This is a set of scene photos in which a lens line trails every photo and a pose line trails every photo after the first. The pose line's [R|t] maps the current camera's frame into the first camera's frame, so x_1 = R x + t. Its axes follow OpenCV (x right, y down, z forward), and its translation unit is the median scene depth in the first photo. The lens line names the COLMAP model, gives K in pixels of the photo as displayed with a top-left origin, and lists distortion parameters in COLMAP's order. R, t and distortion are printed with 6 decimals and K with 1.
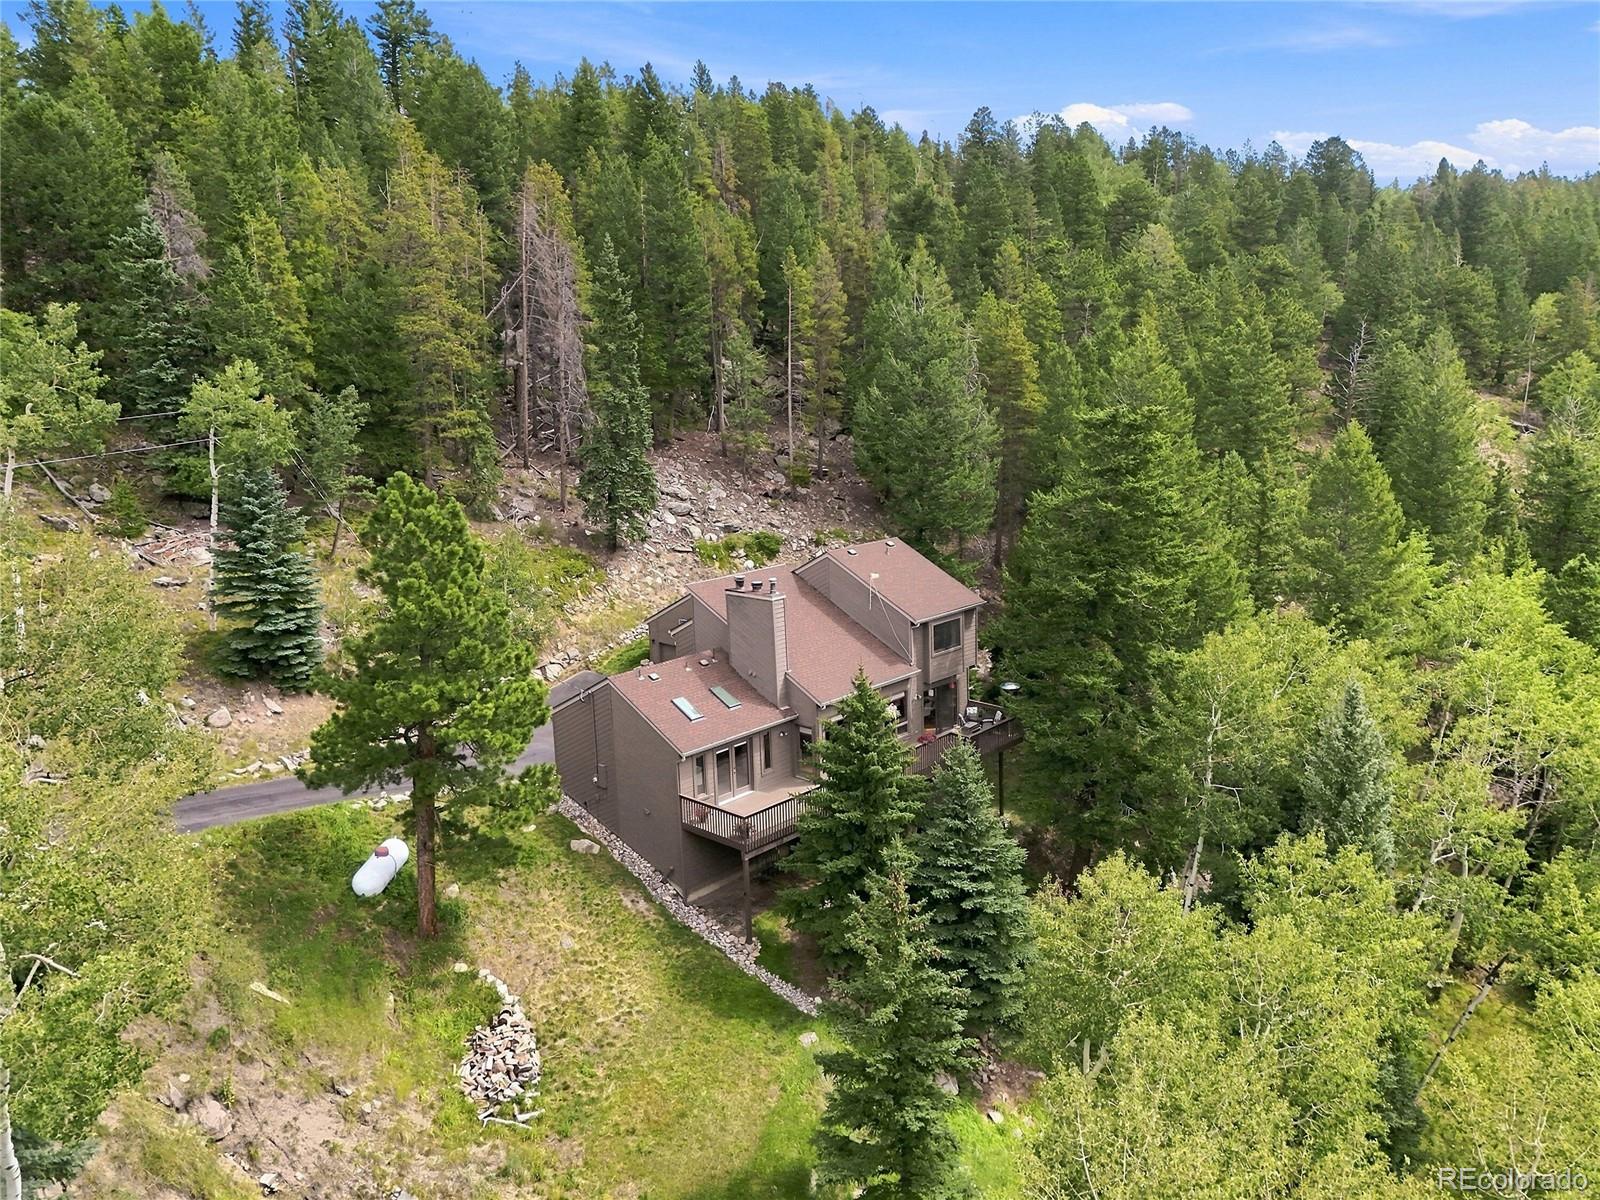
lens RADIAL K [[1127.8, 0, 803.2], [0, 1127.8, 625.4], [0, 0, 1]] dist [0.022765, -0.005428]
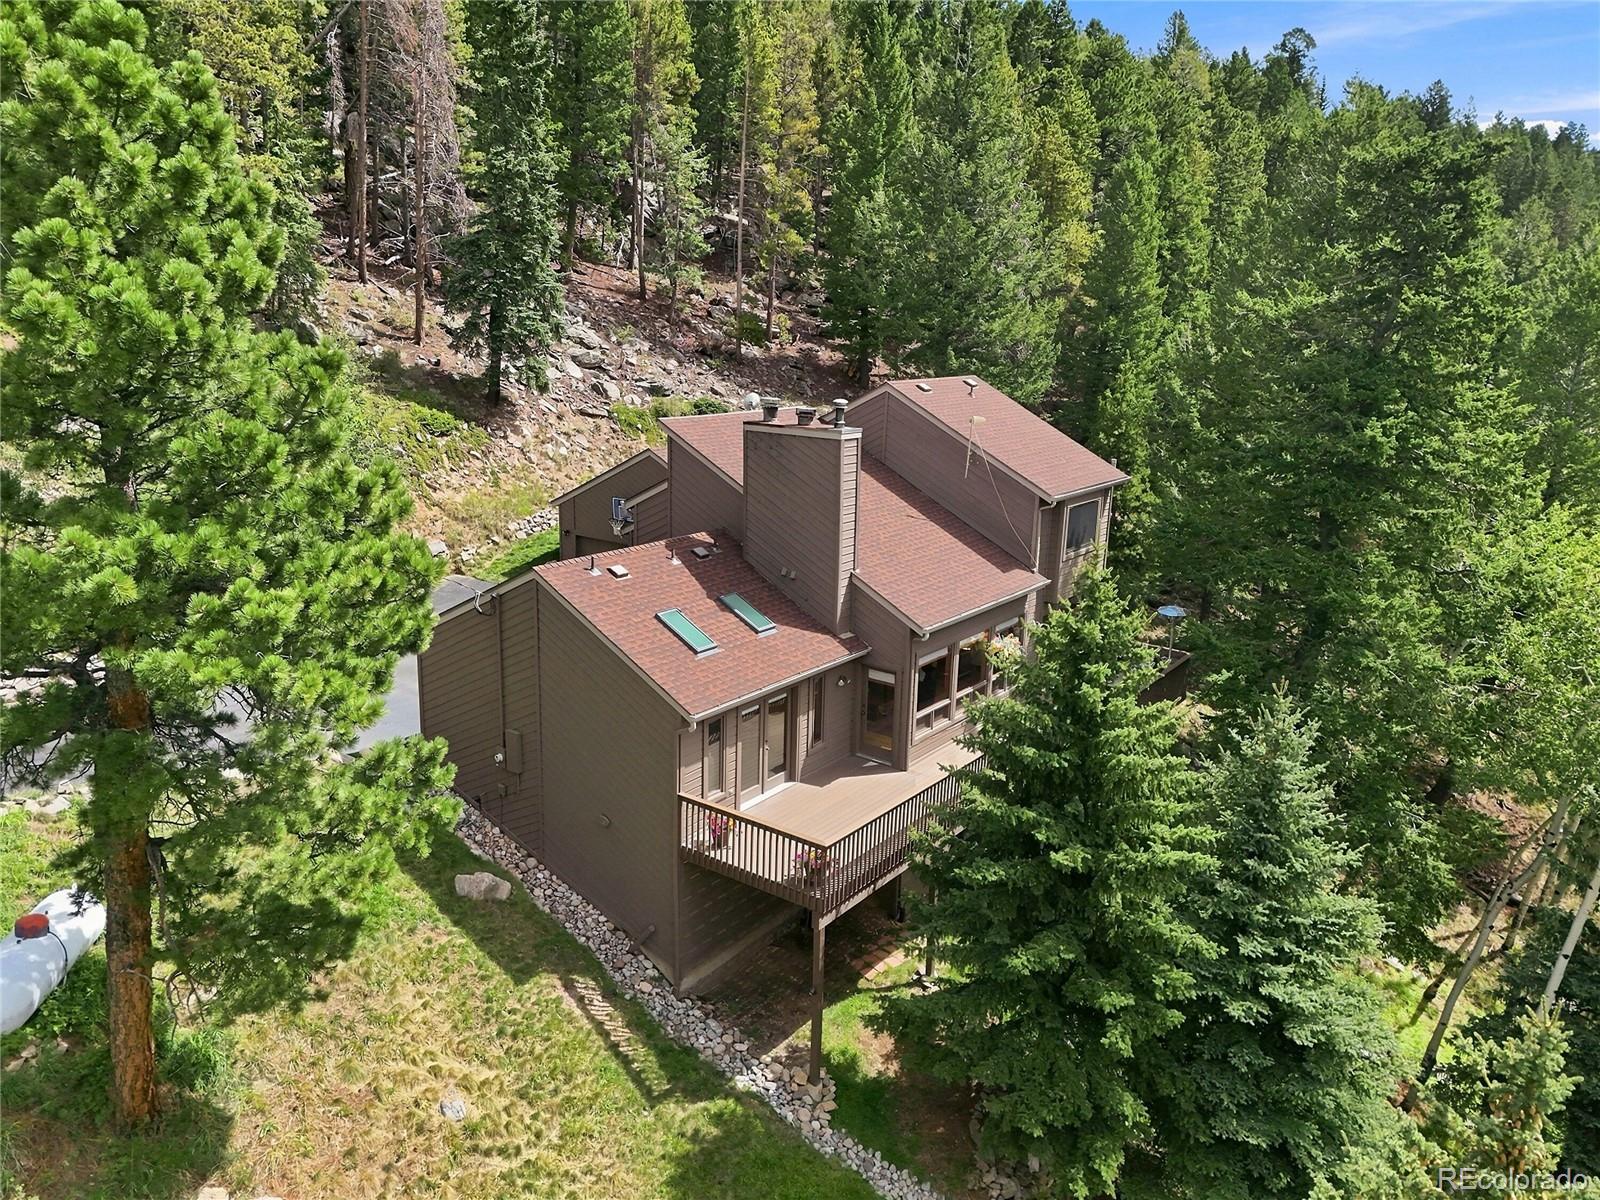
lens RADIAL K [[1127.8, 0, 803.2], [0, 1127.8, 625.4], [0, 0, 1]] dist [0.022765, -0.005428]
pose [[0.989217, 0.029418, 0.143474, -0.127924], [-0.036577, 0.998200, 0.047518, 0.045063], [-0.141818, -0.052253, 0.988513, 0.476975]]
